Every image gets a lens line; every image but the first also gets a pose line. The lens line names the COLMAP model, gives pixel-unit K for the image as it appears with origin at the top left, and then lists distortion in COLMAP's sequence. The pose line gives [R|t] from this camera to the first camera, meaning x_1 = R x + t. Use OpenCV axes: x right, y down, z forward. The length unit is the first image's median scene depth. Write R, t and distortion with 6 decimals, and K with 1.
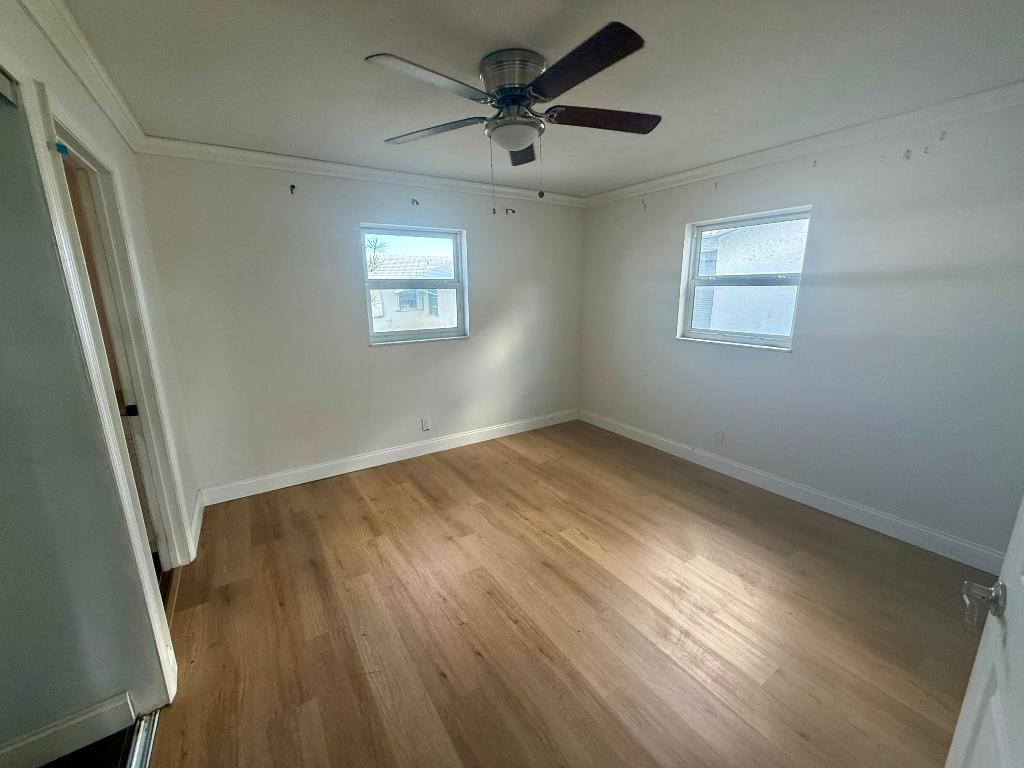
lens RADIAL K [[411.8, 0, 512.7], [0, 411.8, 383.8], [0, 0, 1]] dist [-0.003933, -0.000257]
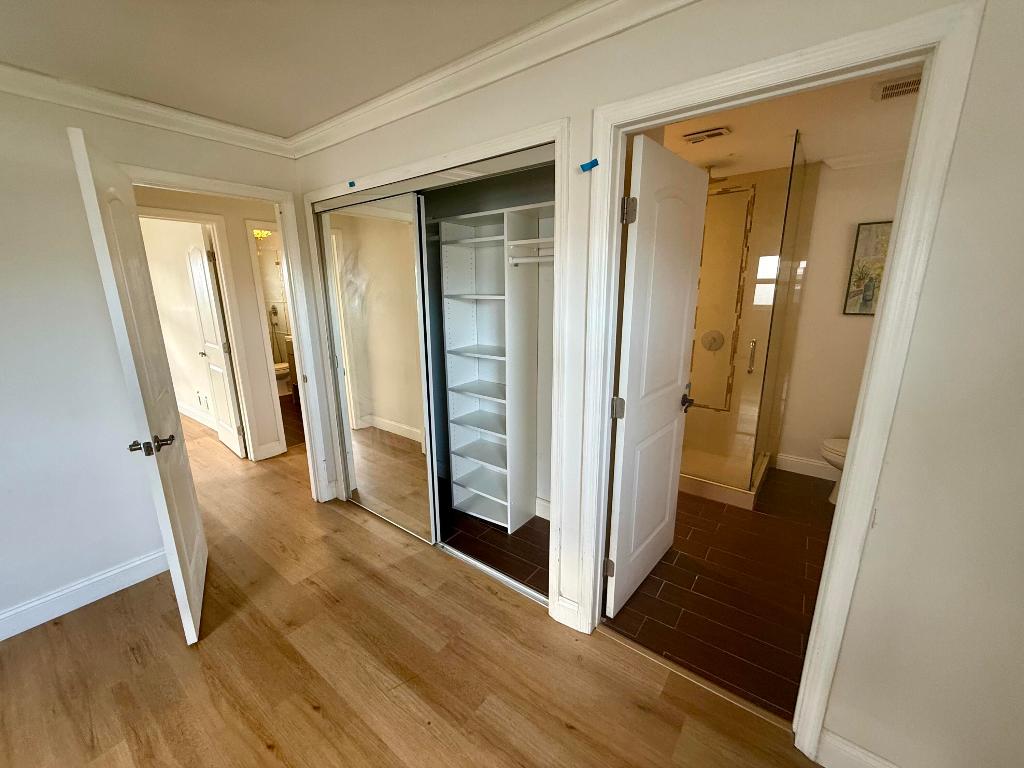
lens RADIAL K [[411.8, 0, 511.3], [0, 411.8, 384.3], [0, 0, 1]] dist [-0.003933, -0.000257]
pose [[-0.944200, 0.089822, -0.316887, -0.387203], [-0.060104, 0.898955, 0.433897, -0.412372], [0.323841, 0.428732, -0.843395, 1.750587]]
